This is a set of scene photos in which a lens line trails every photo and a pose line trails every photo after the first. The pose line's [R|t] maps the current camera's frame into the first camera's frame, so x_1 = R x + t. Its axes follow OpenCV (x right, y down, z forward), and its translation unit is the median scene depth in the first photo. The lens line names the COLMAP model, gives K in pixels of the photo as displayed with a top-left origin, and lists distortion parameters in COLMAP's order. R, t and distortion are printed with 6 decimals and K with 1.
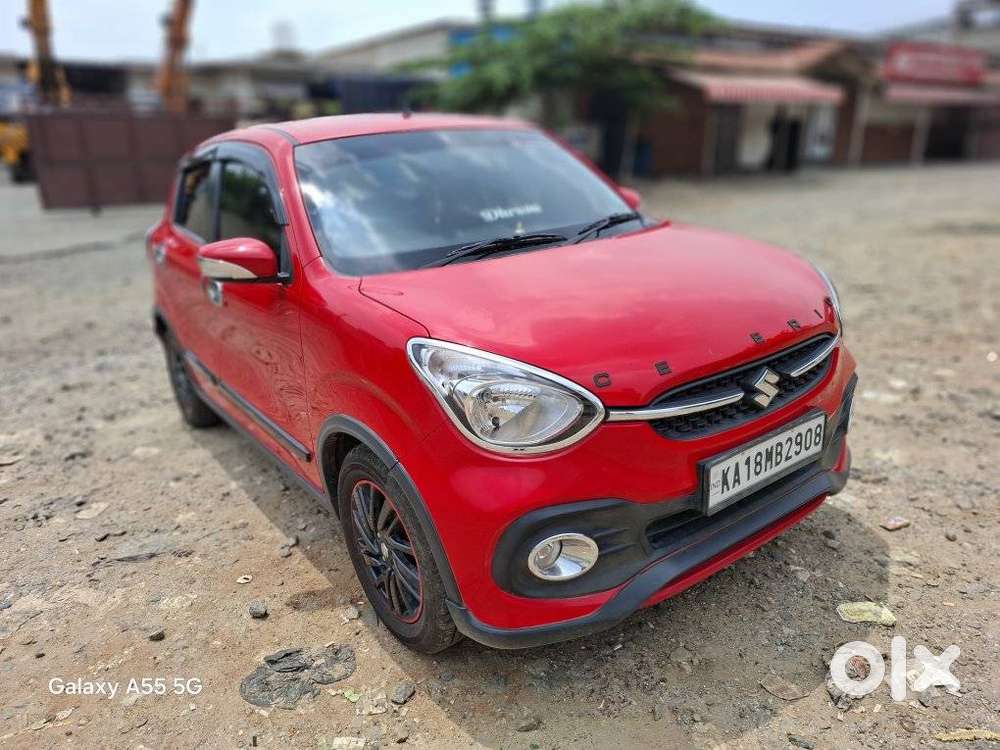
lens RADIAL K [[689.8, 0, 486.8], [0, 689.8, 376.3], [0, 0, 1]] dist [0.037042, -0.033725]
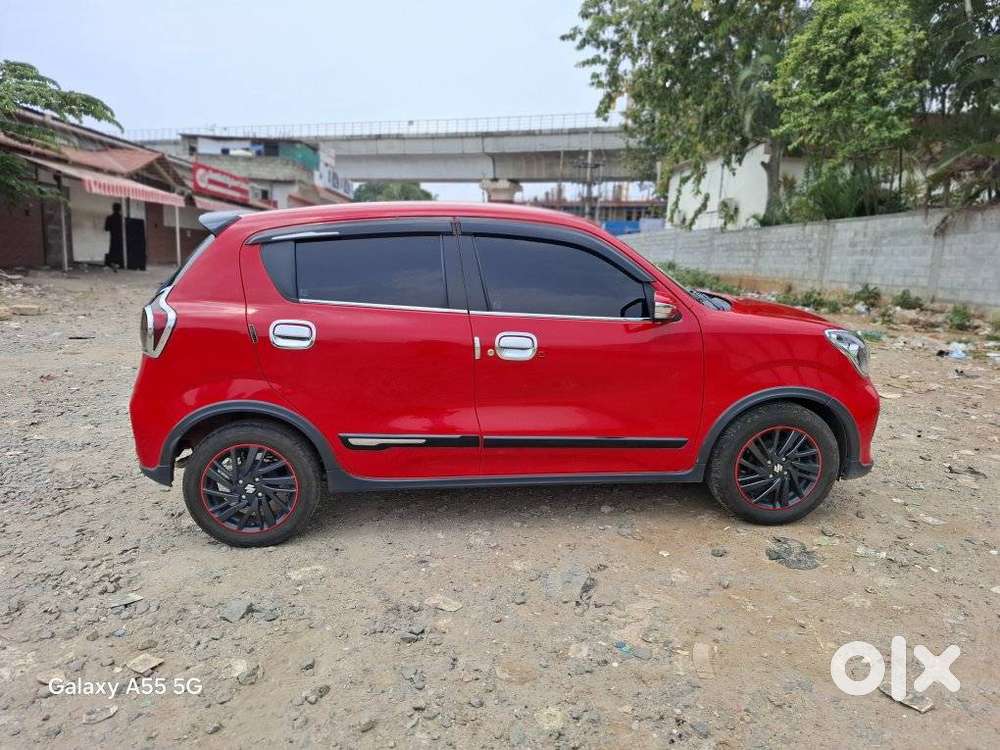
lens RADIAL K [[675.2, 0, 500.0], [0, 675.2, 375.0], [0, 0, 1]] dist [0.089842, -0.109052]
pose [[0.524845, -0.115846, 0.843278, -1.860082], [0.229004, 0.973386, -0.008810, -0.109959], [-0.819814, 0.197738, 0.537406, 0.603601]]
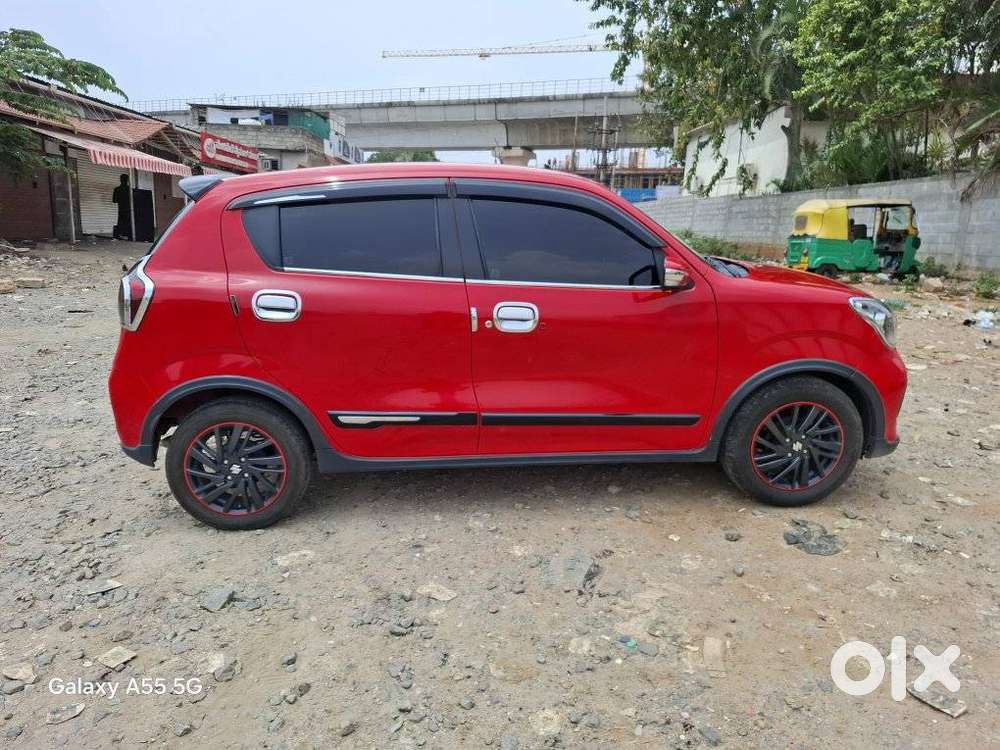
lens RADIAL K [[682.4, 0, 501.5], [0, 682.4, 367.4], [0, 0, 1]] dist [0.064653, -0.073775]
pose [[0.539896, -0.143117, 0.829476, -1.769184], [0.232593, 0.972436, 0.016391, -0.106575], [-0.808958, 0.184081, 0.558302, 0.623543]]
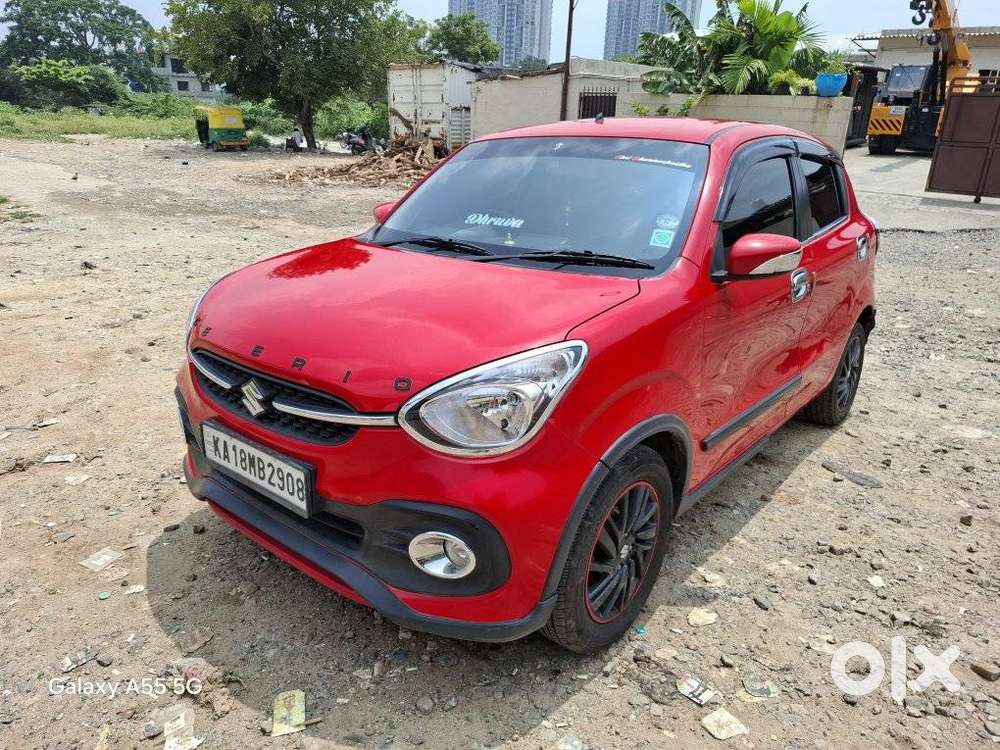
lens RADIAL K [[692.4, 0, 488.7], [0, 692.4, 370.8], [0, 0, 1]] dist [0.029203, -0.025463]
pose [[0.249778, 0.361814, -0.898166, 1.258762], [-0.336398, 0.902216, 0.269894, -0.378106], [0.907991, 0.234728, 0.347067, 0.829849]]
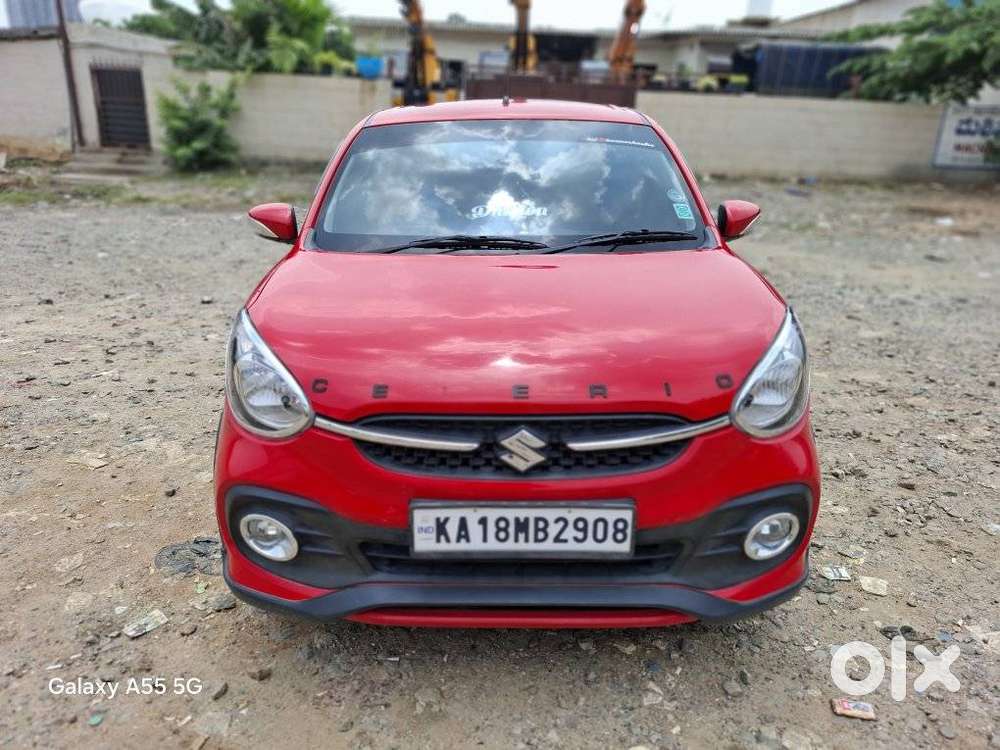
lens RADIAL K [[692.4, 0, 488.7], [0, 692.4, 370.8], [0, 0, 1]] dist [0.029203, -0.025463]
pose [[0.809867, 0.250844, -0.530276, 0.703118], [-0.232701, 0.967172, 0.102121, -0.137614], [0.538484, 0.040691, 0.841652, 0.213345]]
